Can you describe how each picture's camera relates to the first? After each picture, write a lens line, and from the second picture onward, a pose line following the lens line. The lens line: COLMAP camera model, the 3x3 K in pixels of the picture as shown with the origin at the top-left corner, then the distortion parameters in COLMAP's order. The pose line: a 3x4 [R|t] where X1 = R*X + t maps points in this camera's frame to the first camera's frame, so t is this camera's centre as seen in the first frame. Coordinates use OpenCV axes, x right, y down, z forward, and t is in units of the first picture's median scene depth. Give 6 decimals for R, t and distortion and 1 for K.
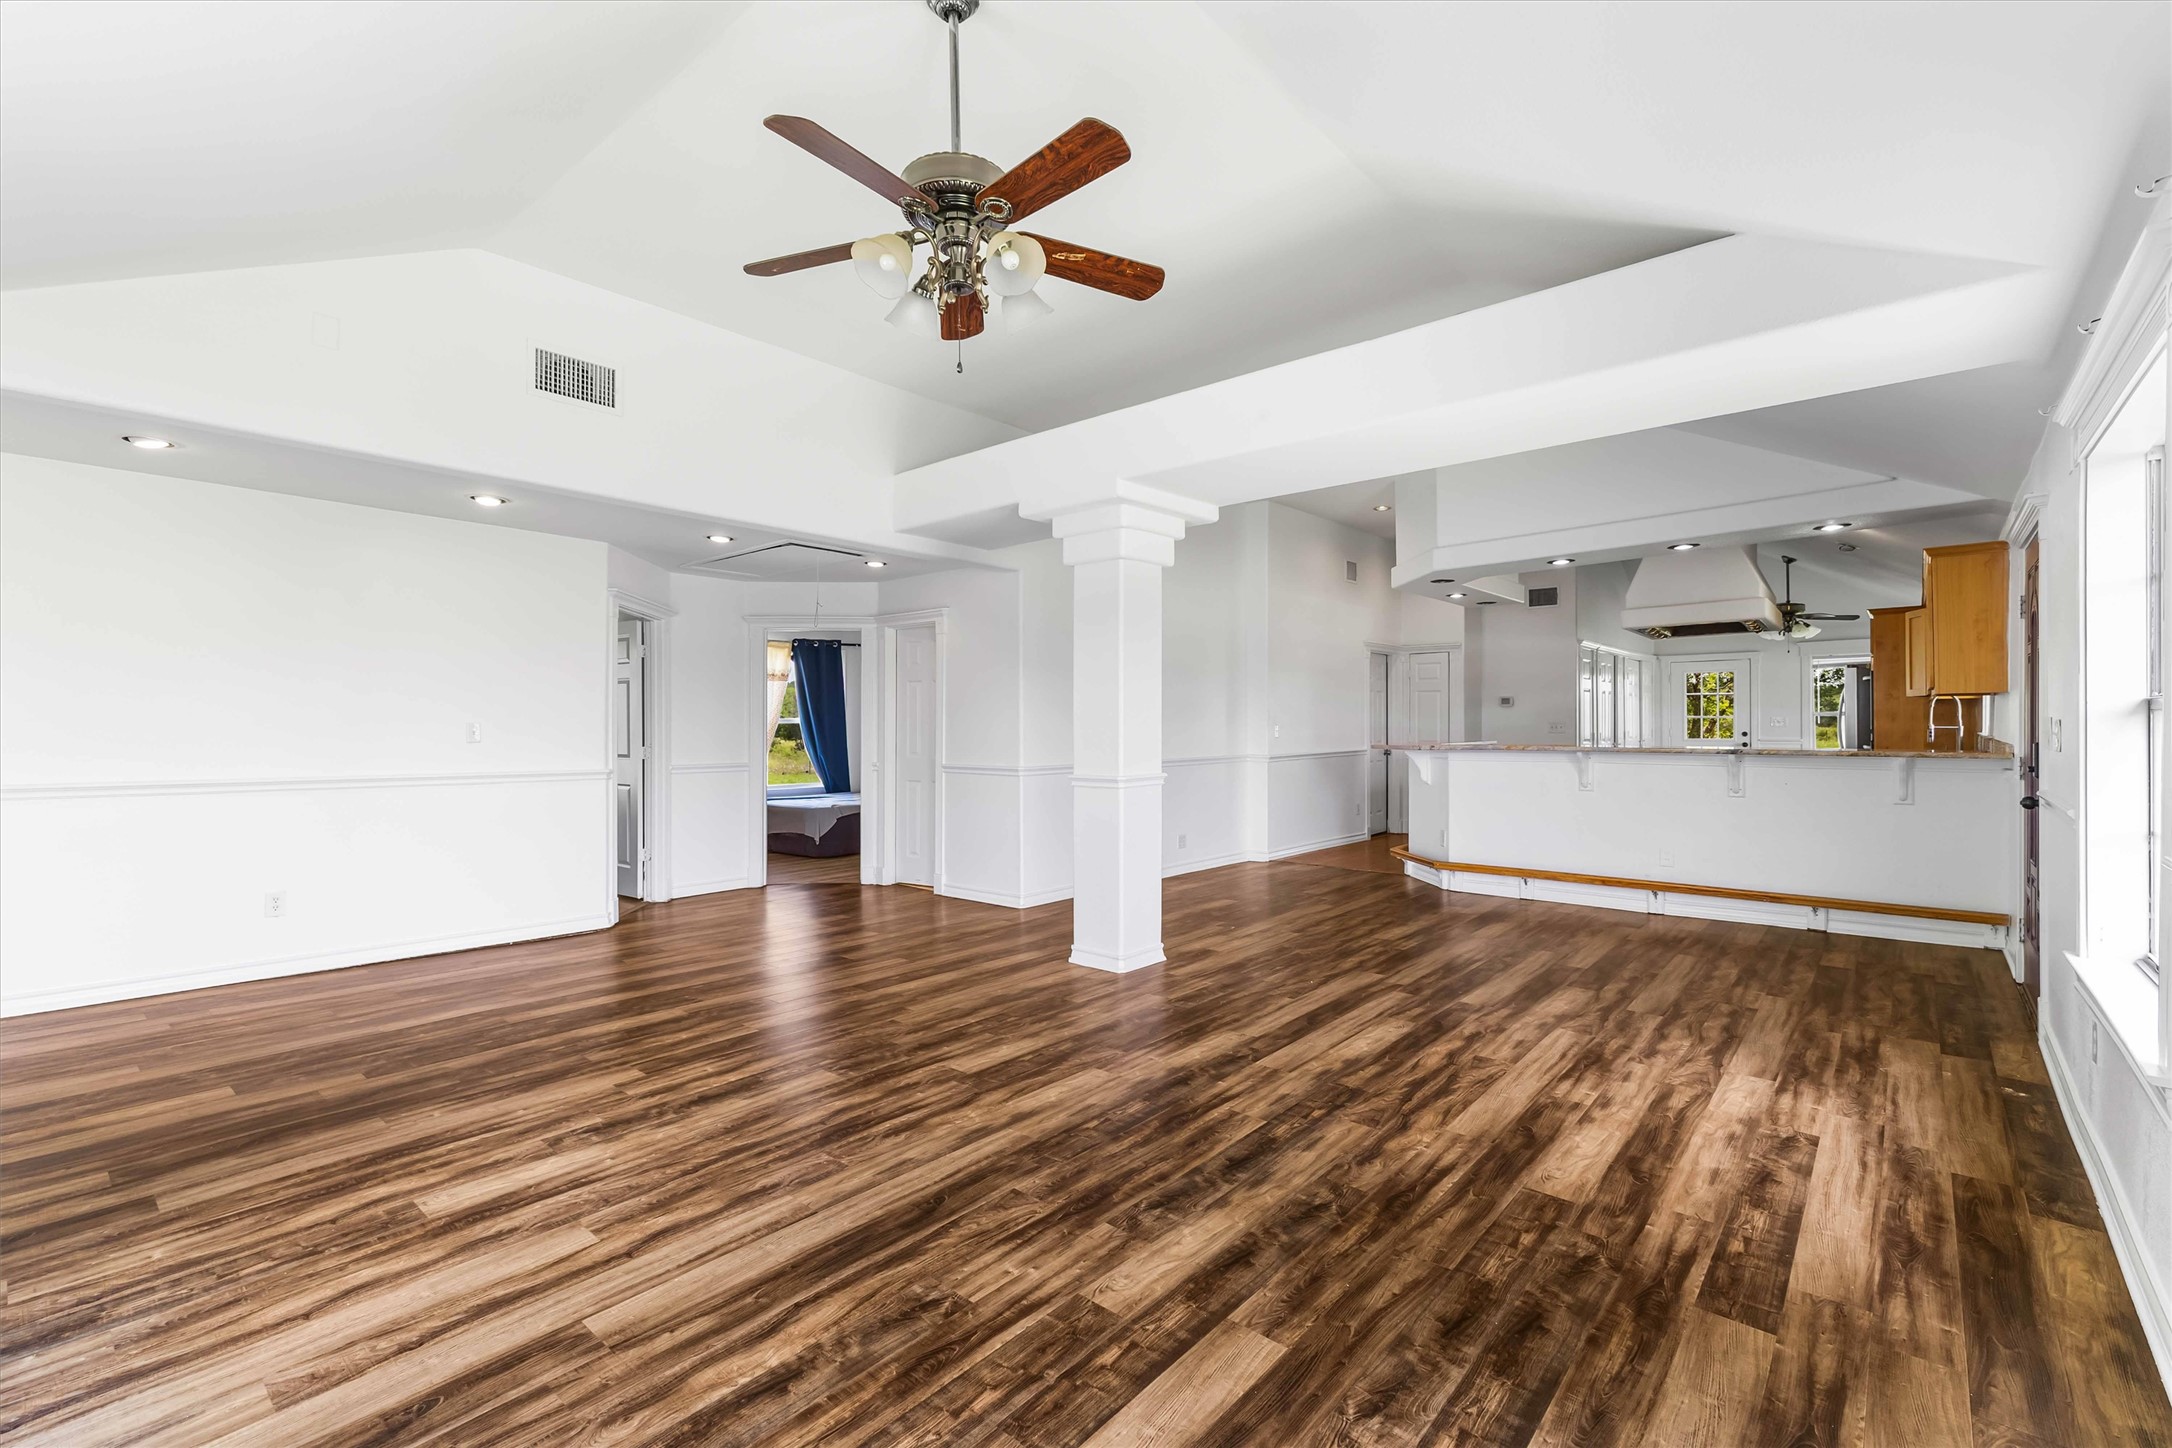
lens RADIAL K [[954.0, 0, 1088.2], [0, 954.0, 726.5], [0, 0, 1]] dist [0.015643, -0.004073]
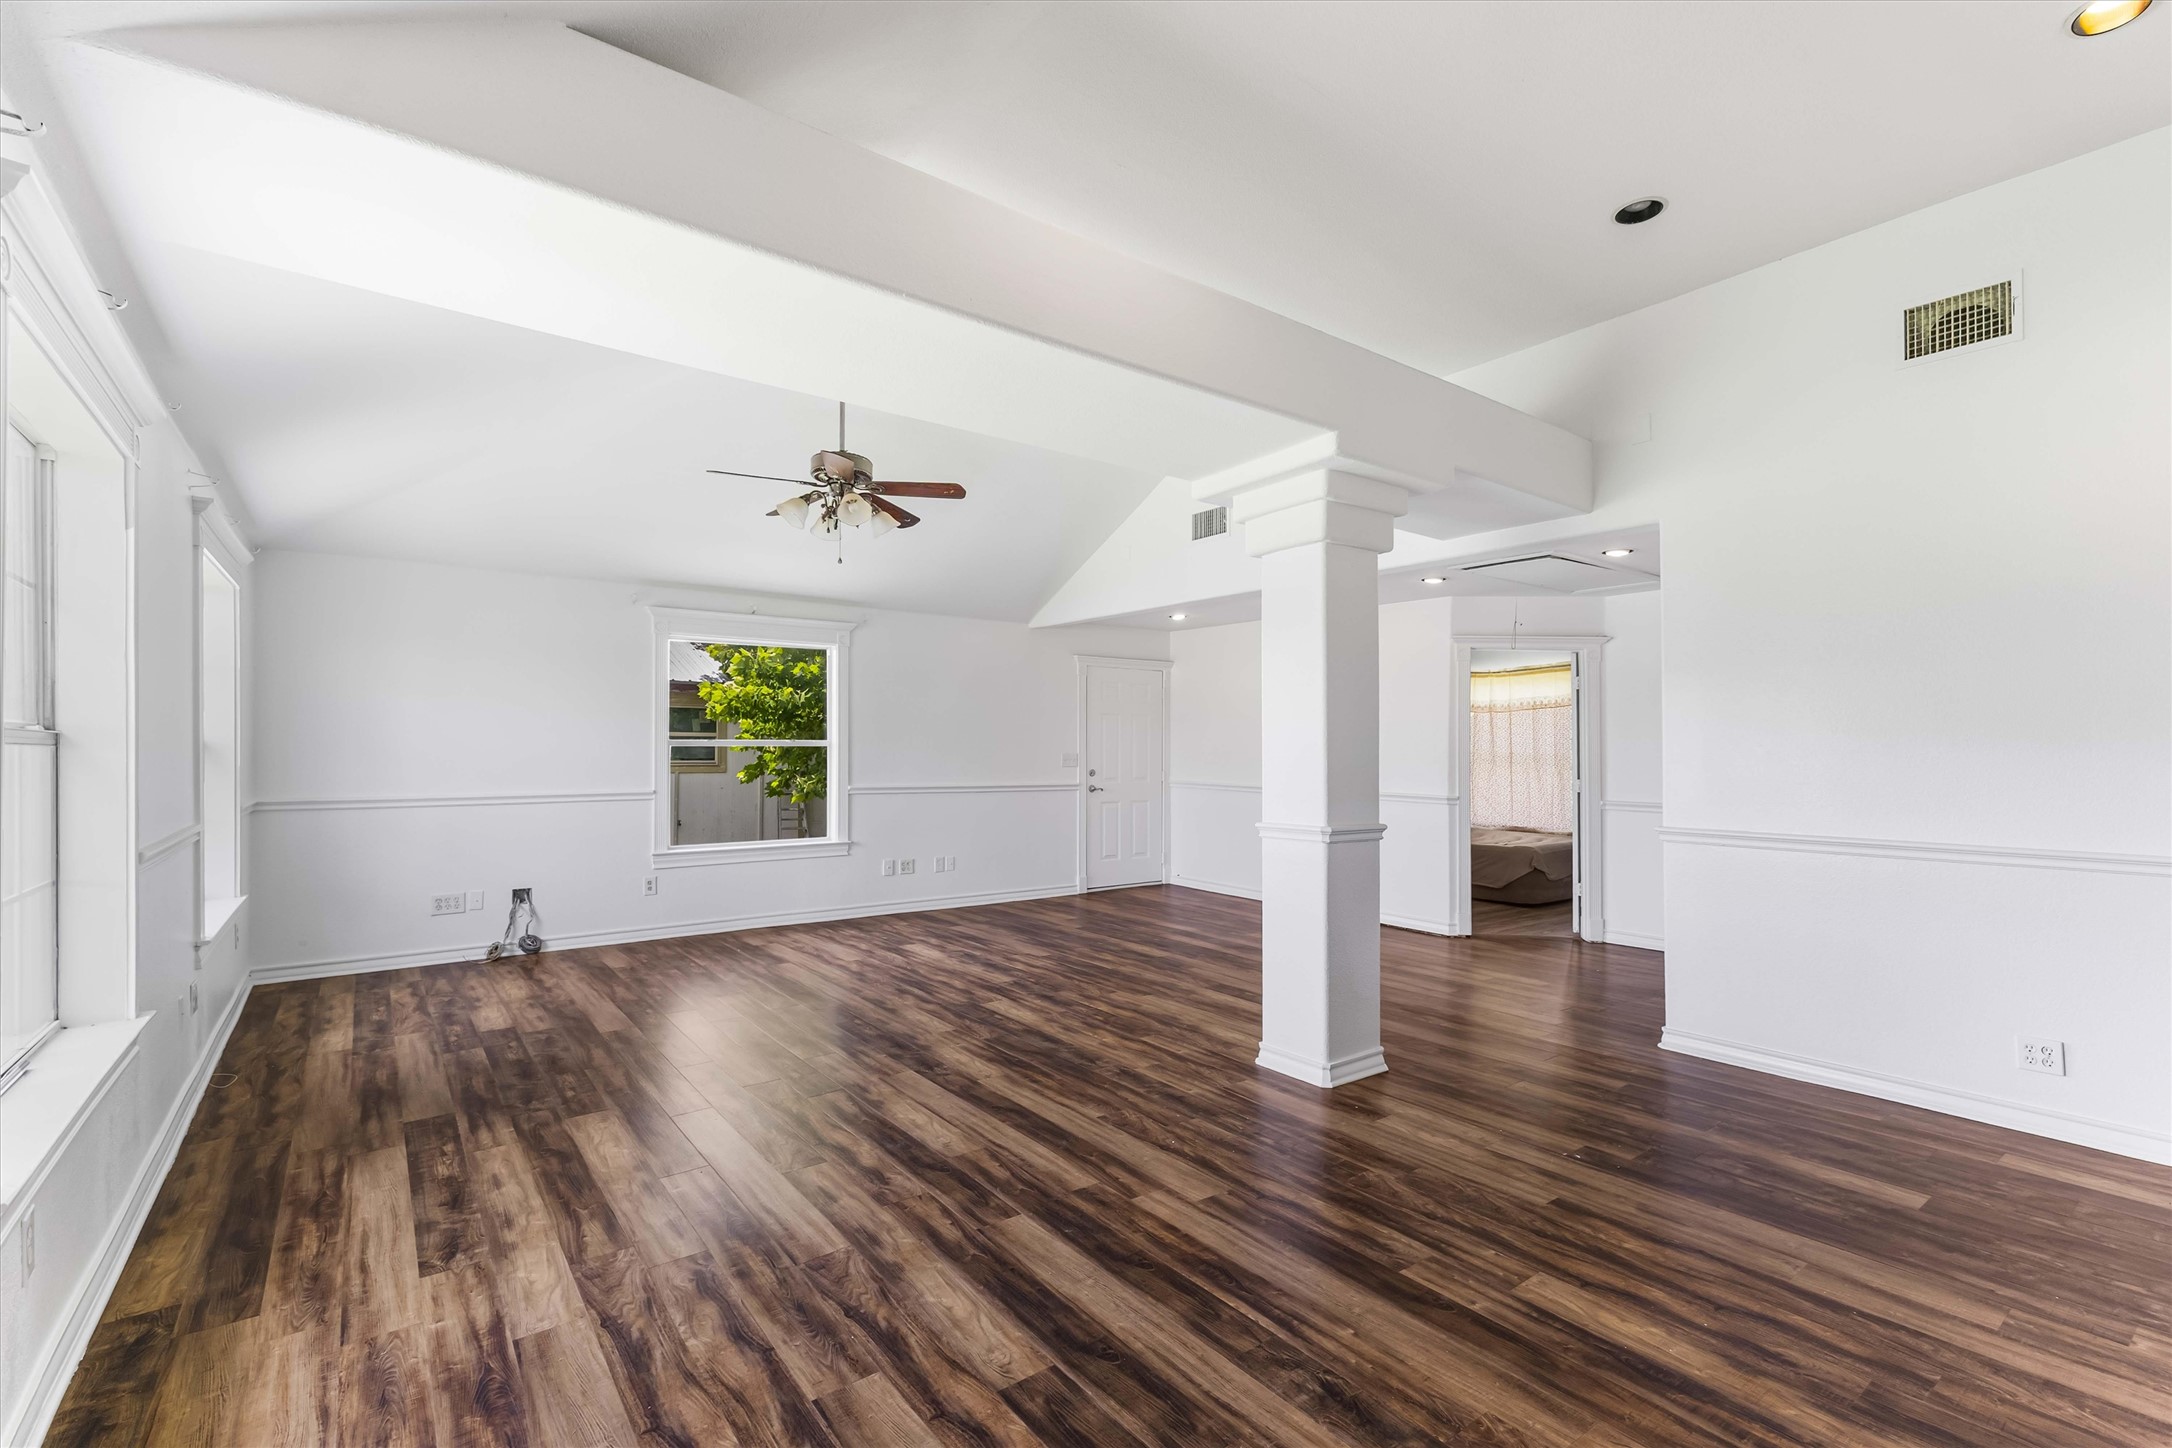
lens RADIAL K [[933.4, 0, 1096.8], [0, 933.4, 753.0], [0, 0, 1]] dist [-0.000607, -0.001054]
pose [[-0.195495, 0.000435, -0.980705, 1.329609], [-0.008515, 0.999961, 0.002141, -0.012162], [0.980668, 0.008769, -0.195484, 1.604104]]
